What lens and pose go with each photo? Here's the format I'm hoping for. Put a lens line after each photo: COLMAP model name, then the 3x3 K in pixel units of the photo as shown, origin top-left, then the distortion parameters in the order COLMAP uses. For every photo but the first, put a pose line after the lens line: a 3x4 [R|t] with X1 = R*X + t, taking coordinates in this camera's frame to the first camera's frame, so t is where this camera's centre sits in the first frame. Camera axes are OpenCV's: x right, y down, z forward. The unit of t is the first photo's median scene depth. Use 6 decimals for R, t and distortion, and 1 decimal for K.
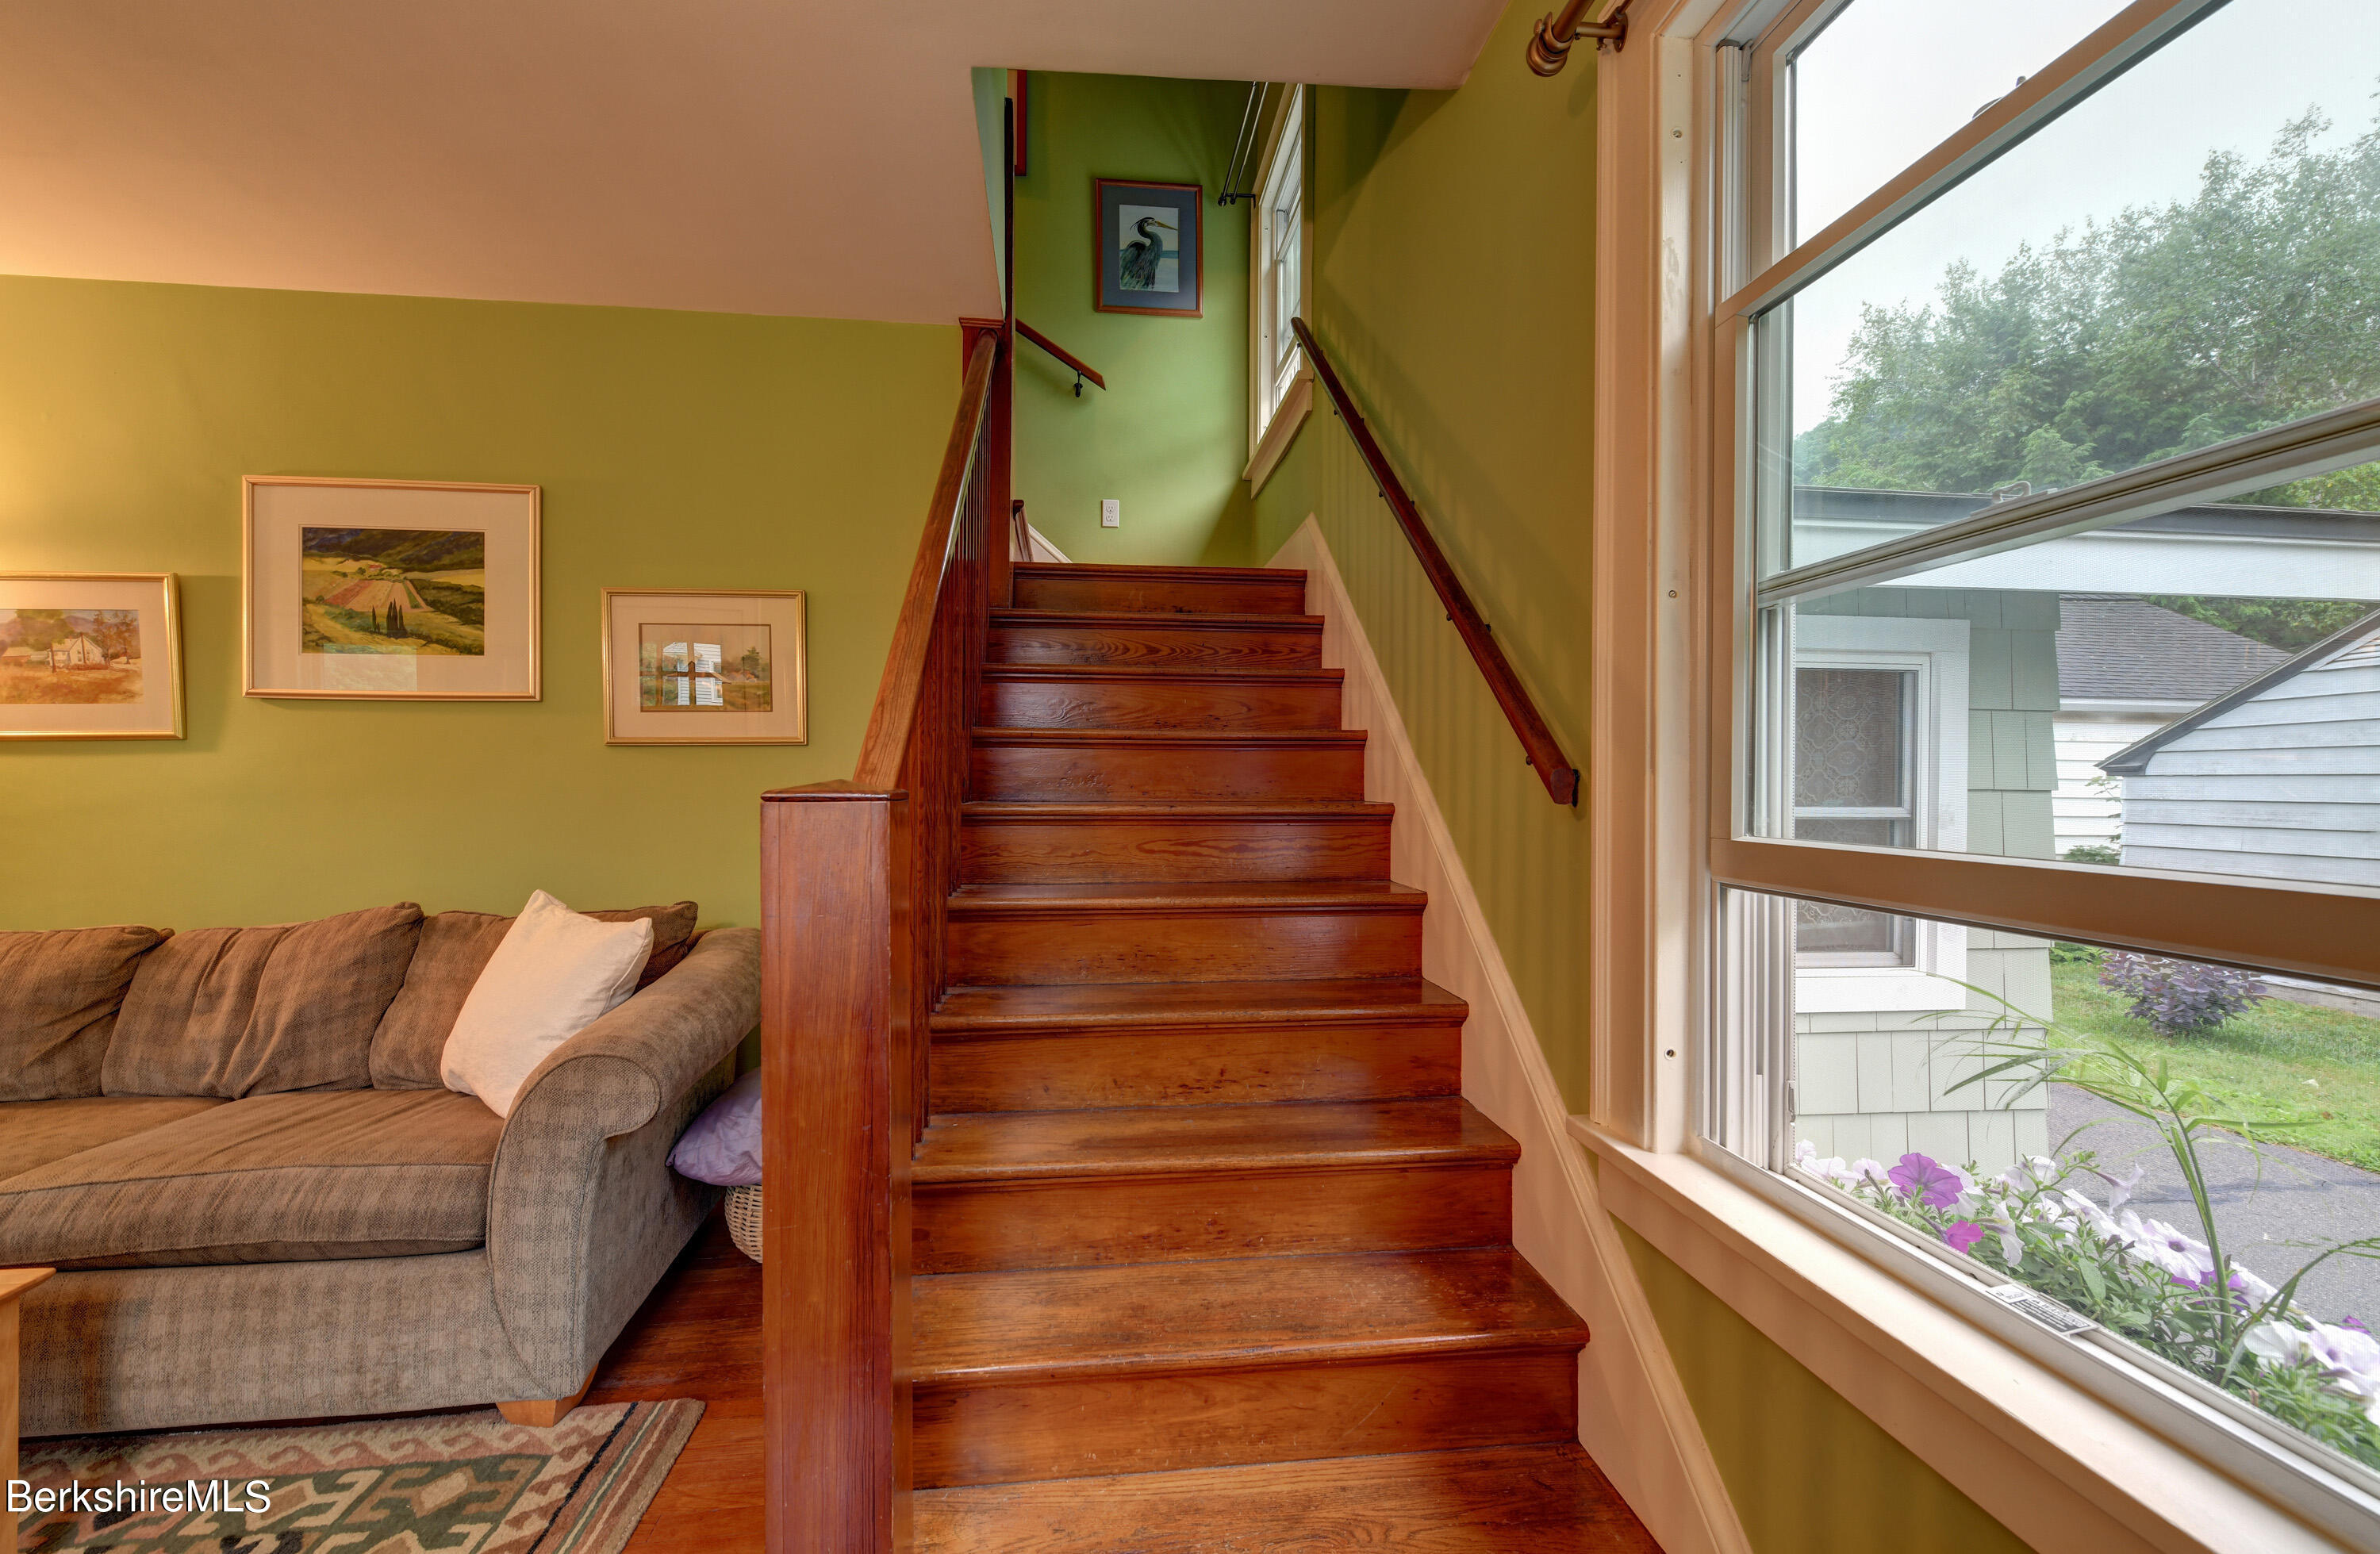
lens RADIAL K [[949.0, 0, 1179.6], [0, 949.0, 787.6], [0, 0, 1]] dist [0.000925, -0.002403]
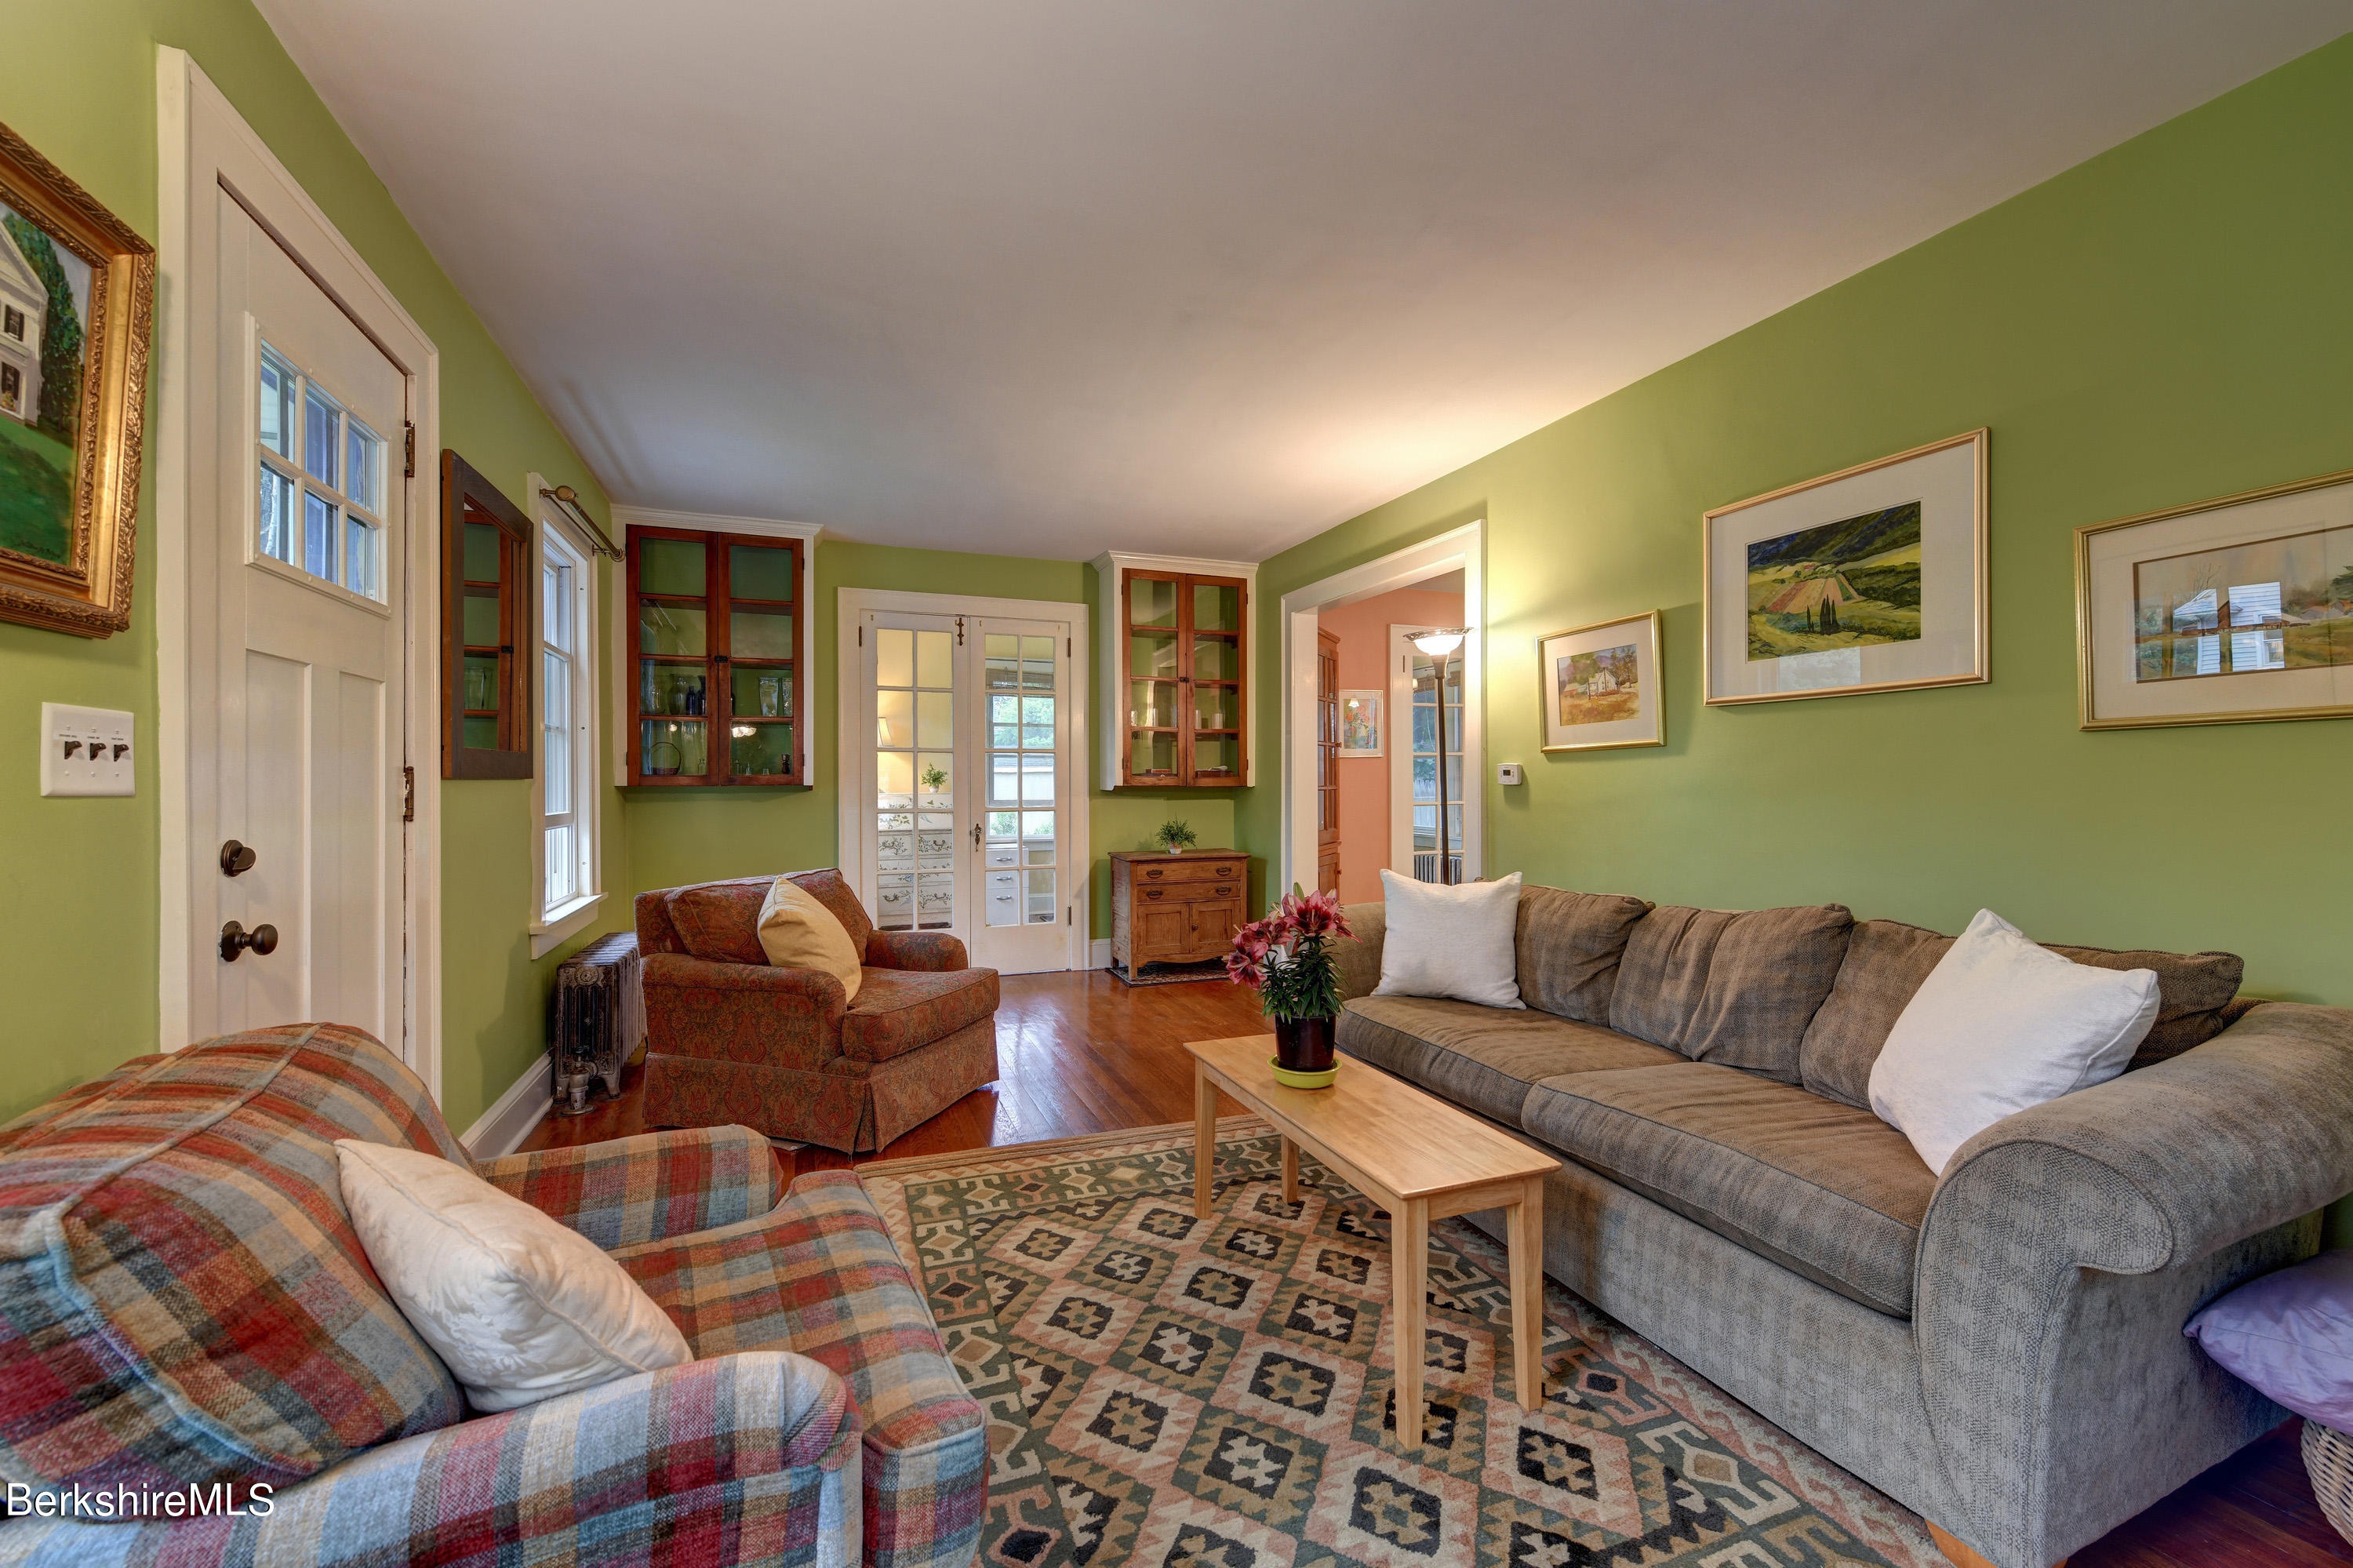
lens RADIAL K [[939.0, 0, 1175.3], [0, 939.0, 782.4], [0, 0, 1]] dist [0.001241, -0.001628]
pose [[0.253085, -0.003706, -0.967437, -0.062328], [0.000712, 0.999993, -0.003644, -0.000184], [0.967444, 0.000233, 0.253086, 0.111702]]
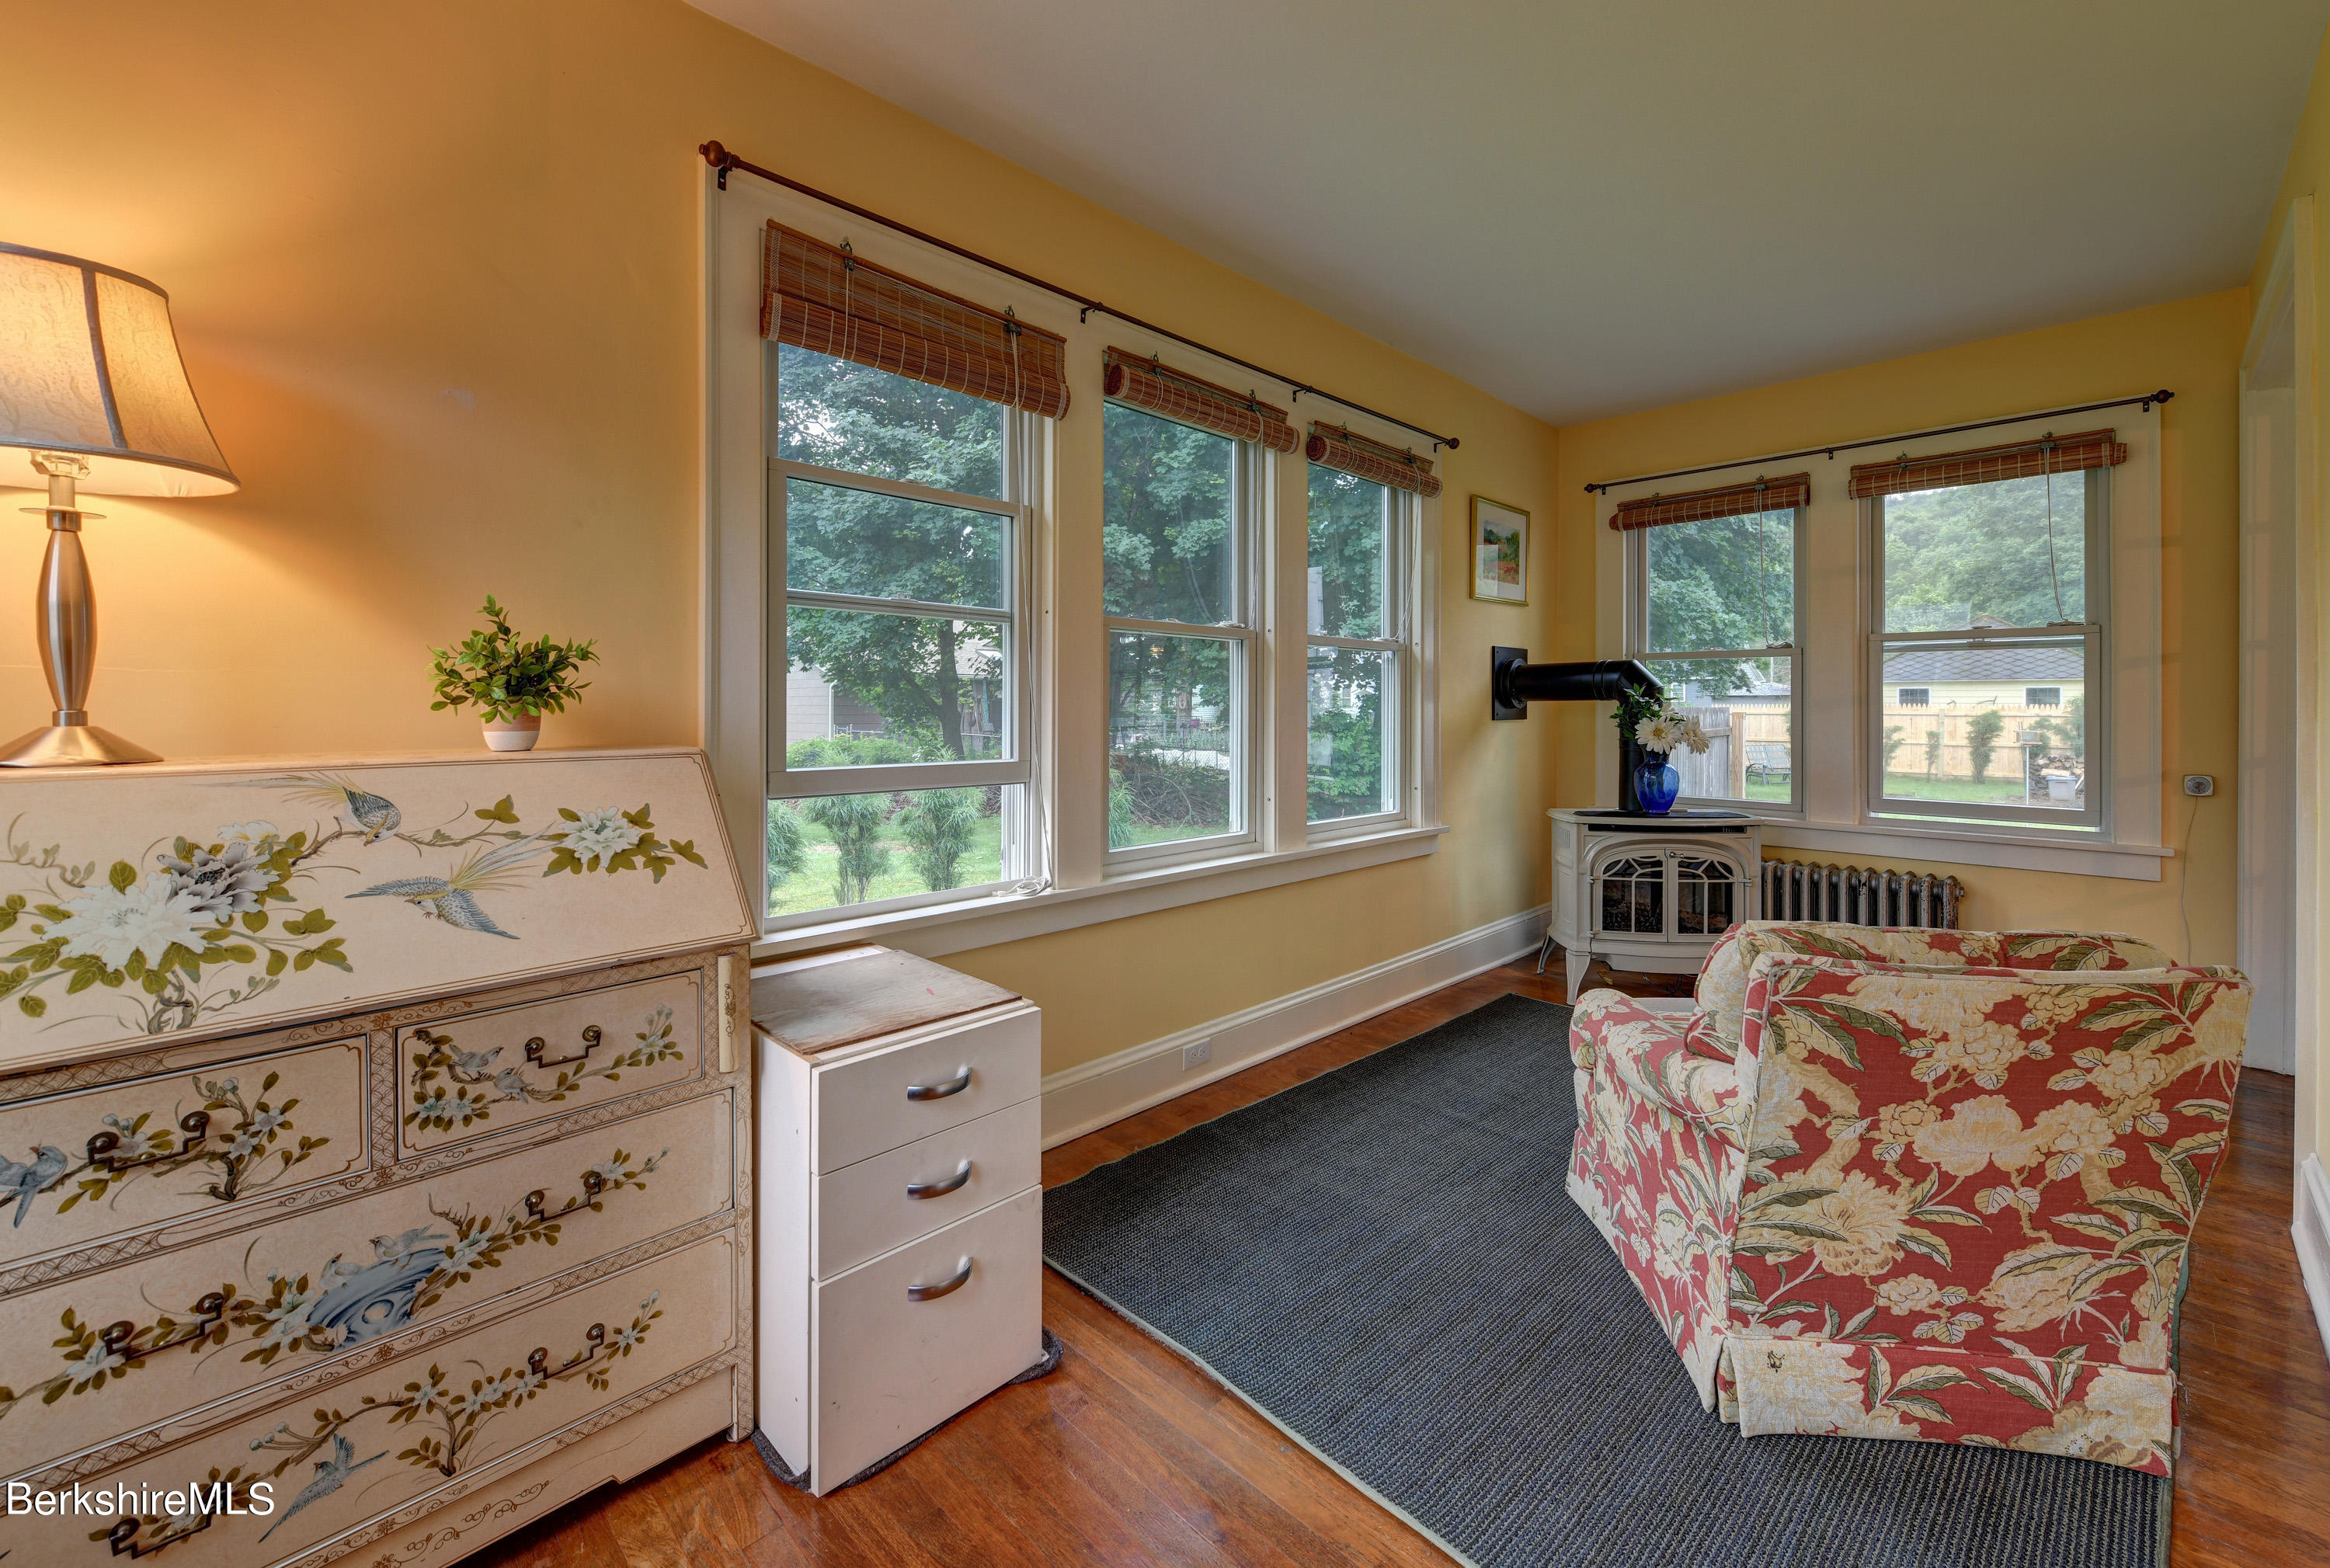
lens RADIAL K [[929.8, 0, 1135.3], [0, 929.8, 708.8], [0, 0, 1]] dist [0.001241, -0.001628]
pose [[0.606227, -0.004825, -0.795277, -2.896605], [0.002298, 0.999988, -0.004315, -0.002601], [0.795289, 0.000789, 0.606231, 0.077962]]
